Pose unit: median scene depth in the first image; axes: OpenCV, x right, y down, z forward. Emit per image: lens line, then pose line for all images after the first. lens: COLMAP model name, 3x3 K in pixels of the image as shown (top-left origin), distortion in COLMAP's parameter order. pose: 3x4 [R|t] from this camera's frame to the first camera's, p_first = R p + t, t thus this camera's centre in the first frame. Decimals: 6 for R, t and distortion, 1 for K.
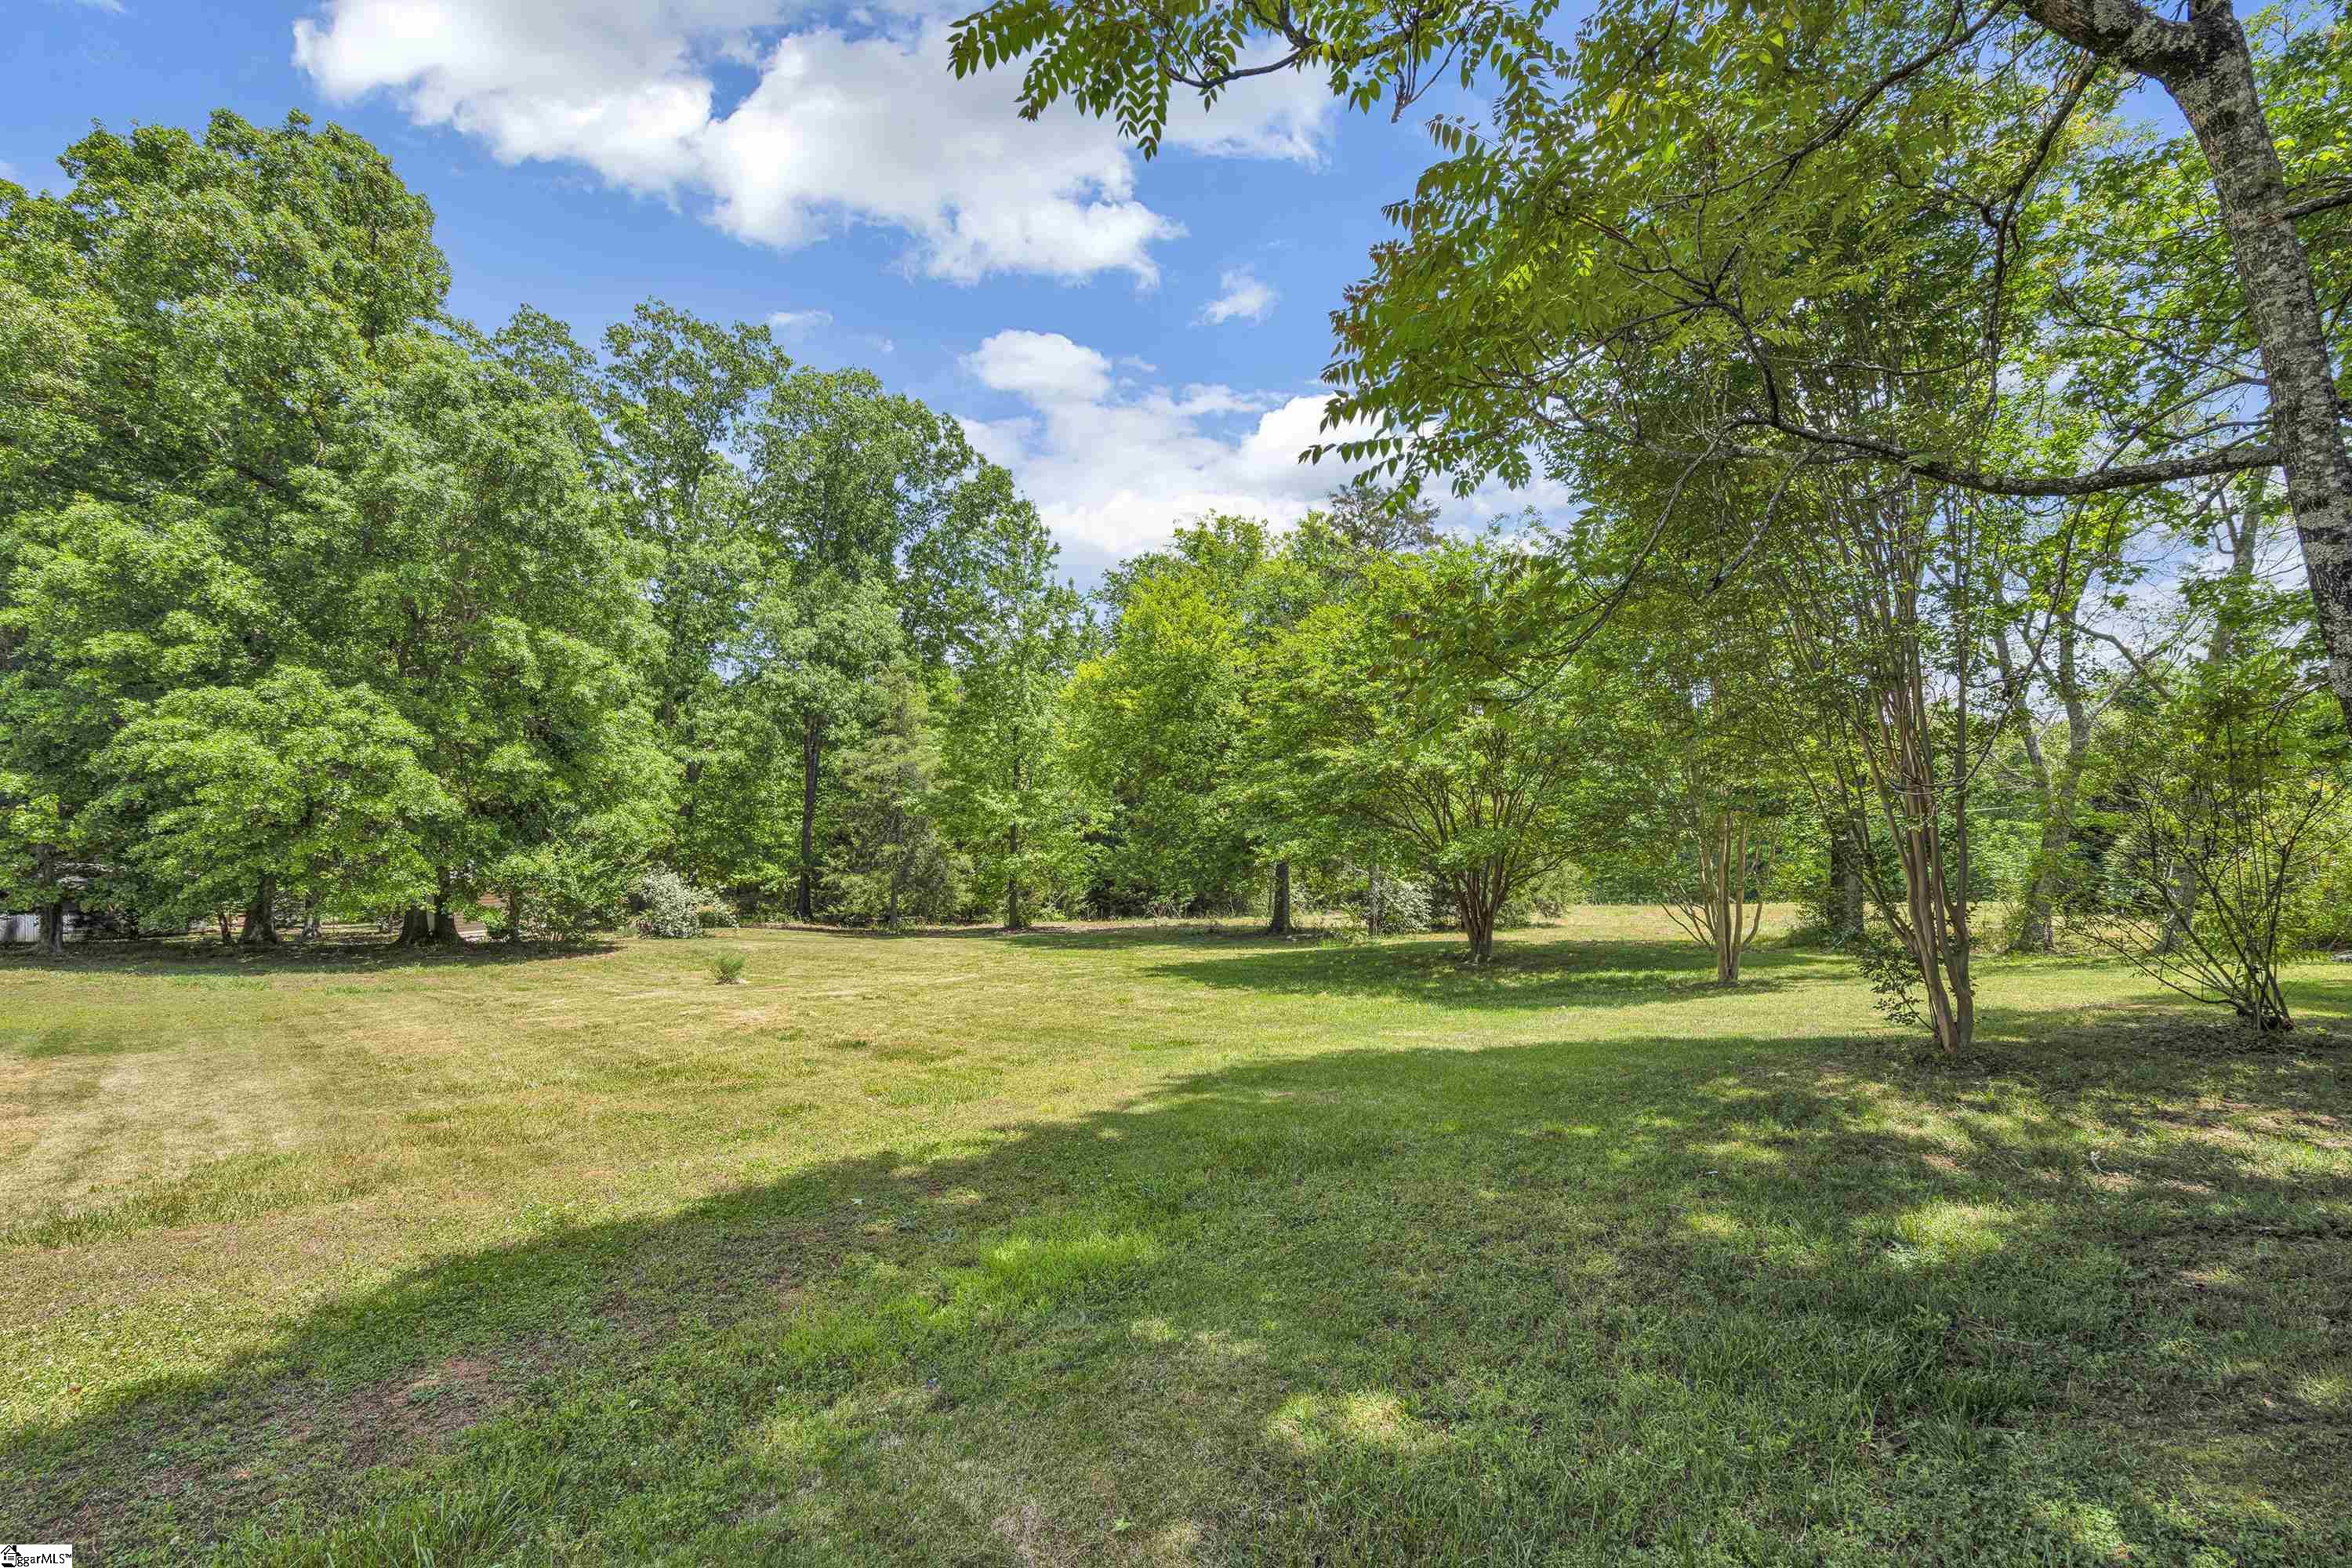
lens RADIAL K [[1077.3, 0, 1165.6], [0, 1077.3, 792.5], [0, 0, 1]] dist [0.000221, 0.002552]
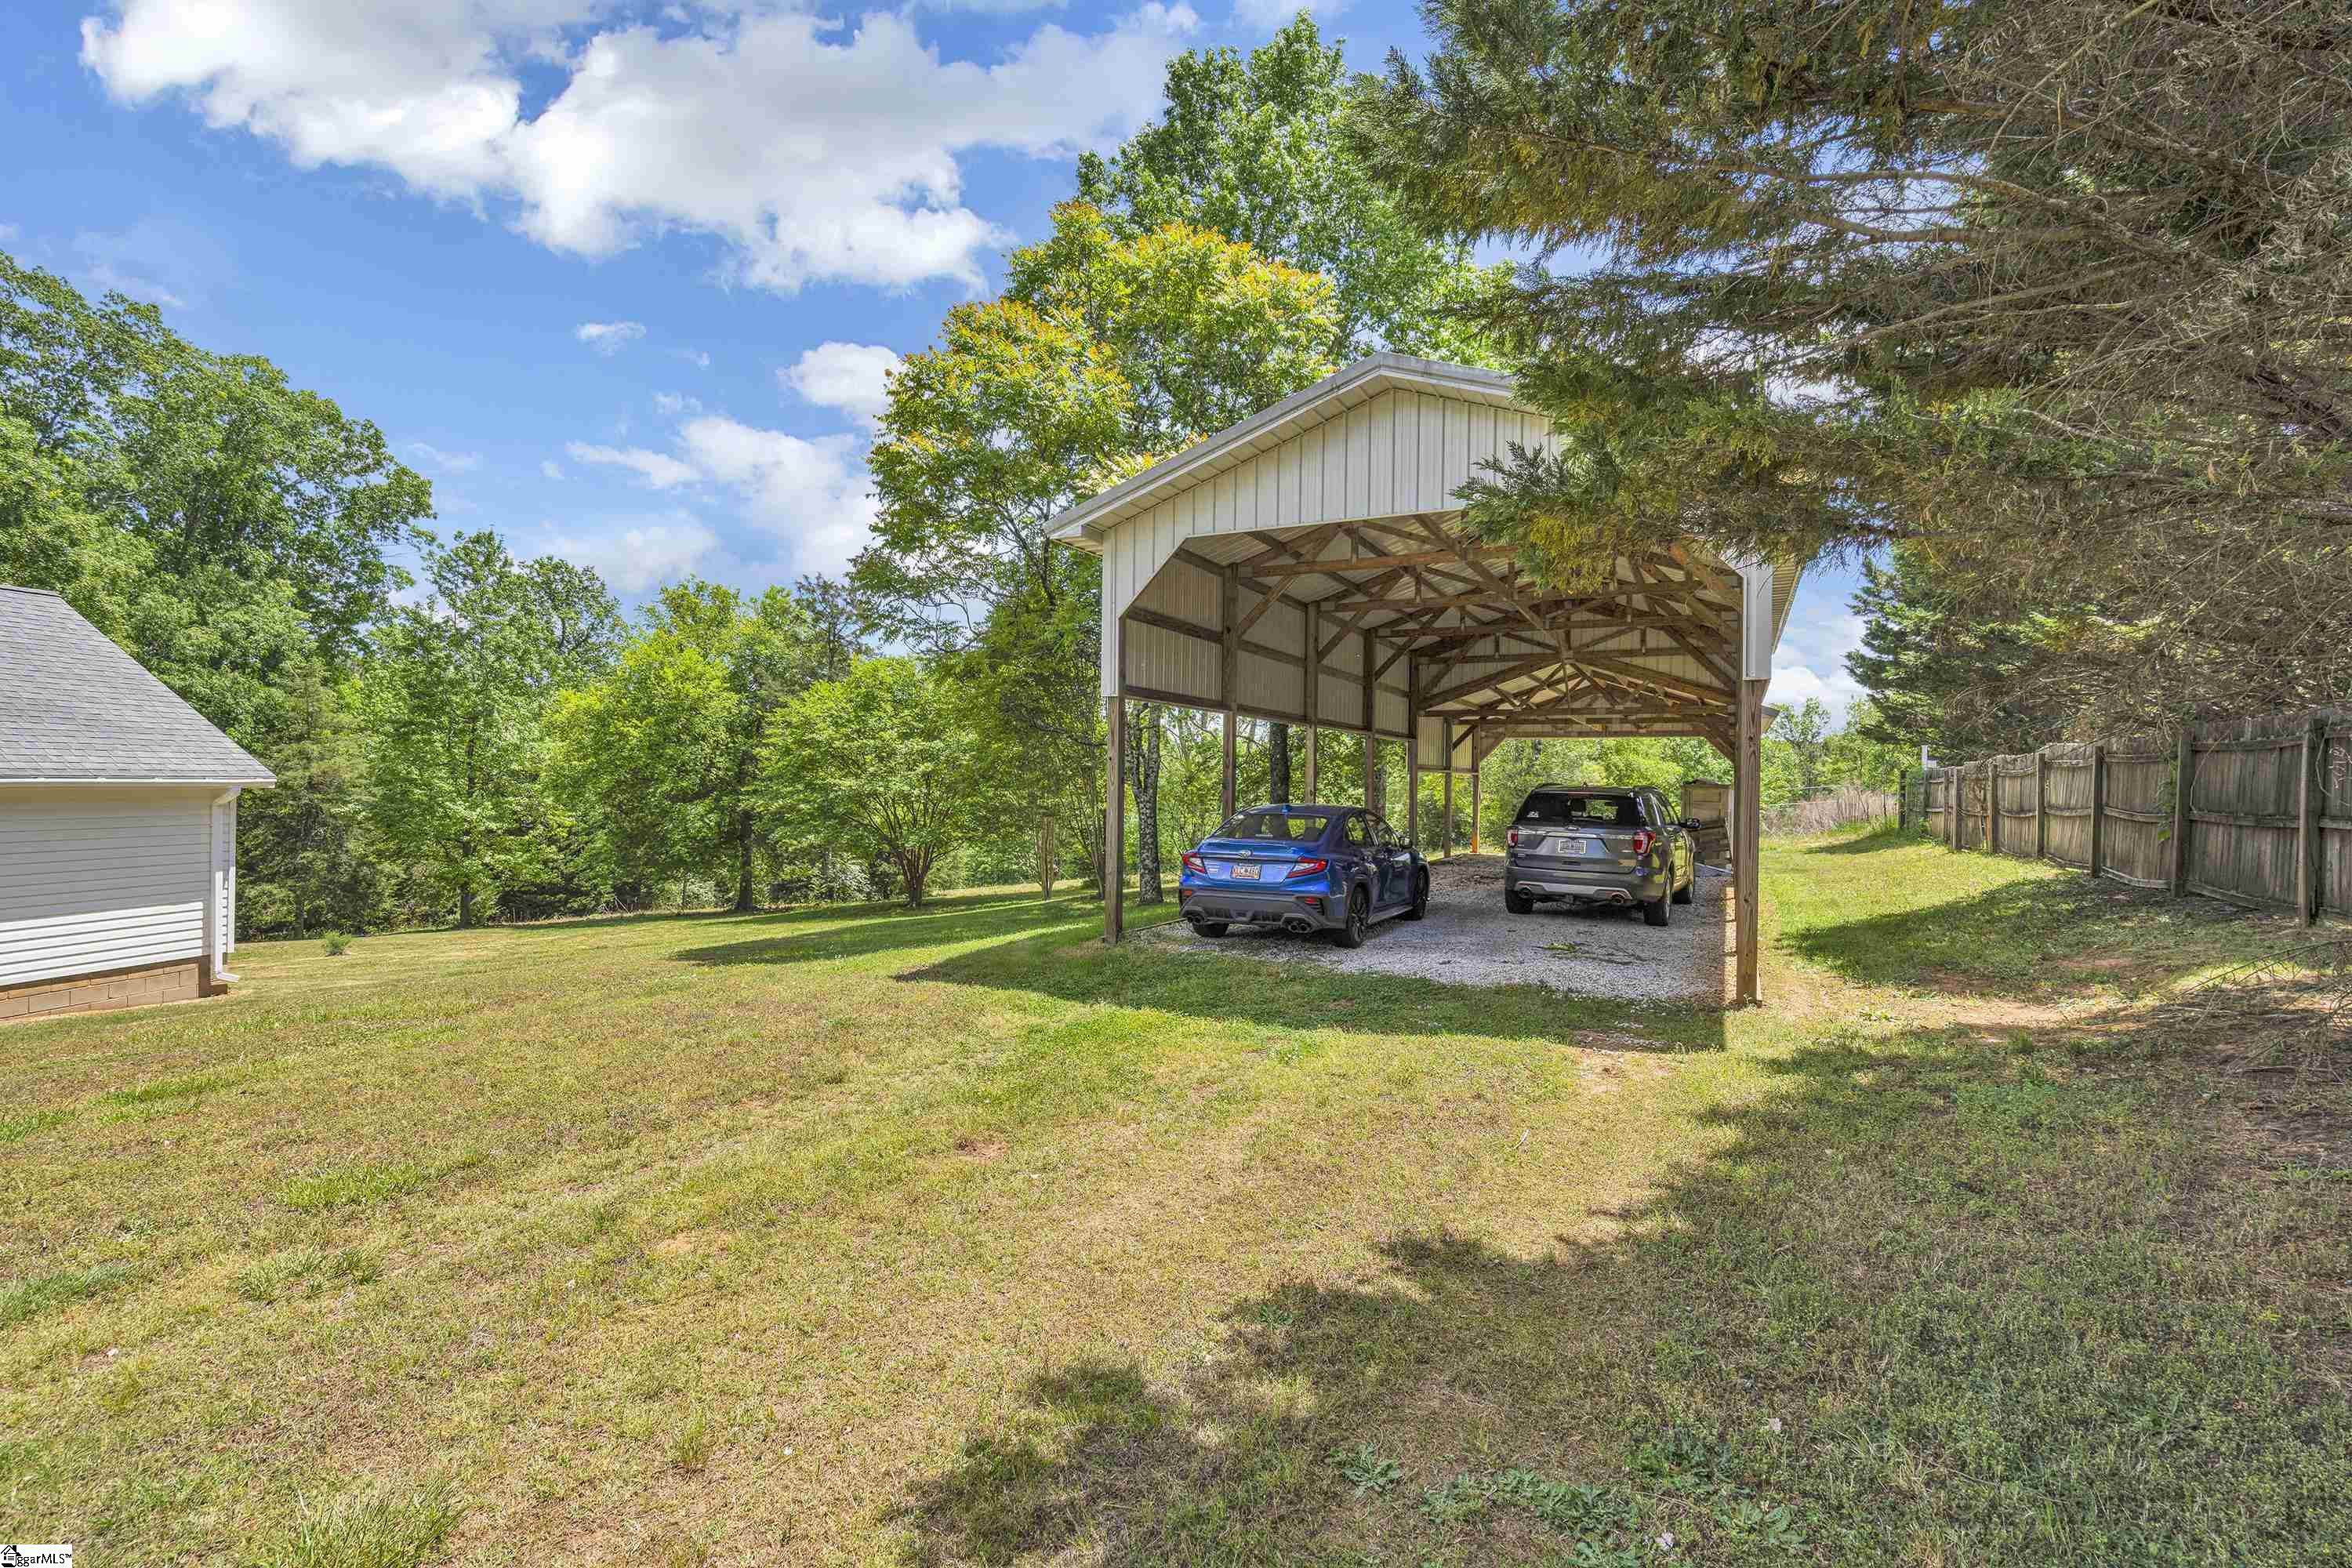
lens RADIAL K [[1077.3, 0, 1171.0], [0, 1077.3, 796.3], [0, 0, 1]] dist [0.000221, 0.002552]
pose [[0.846340, 0.005649, 0.532613, -0.149545], [-0.004674, 0.999984, -0.003179, -0.004667], [-0.532622, 0.000201, 0.846353, -0.350237]]
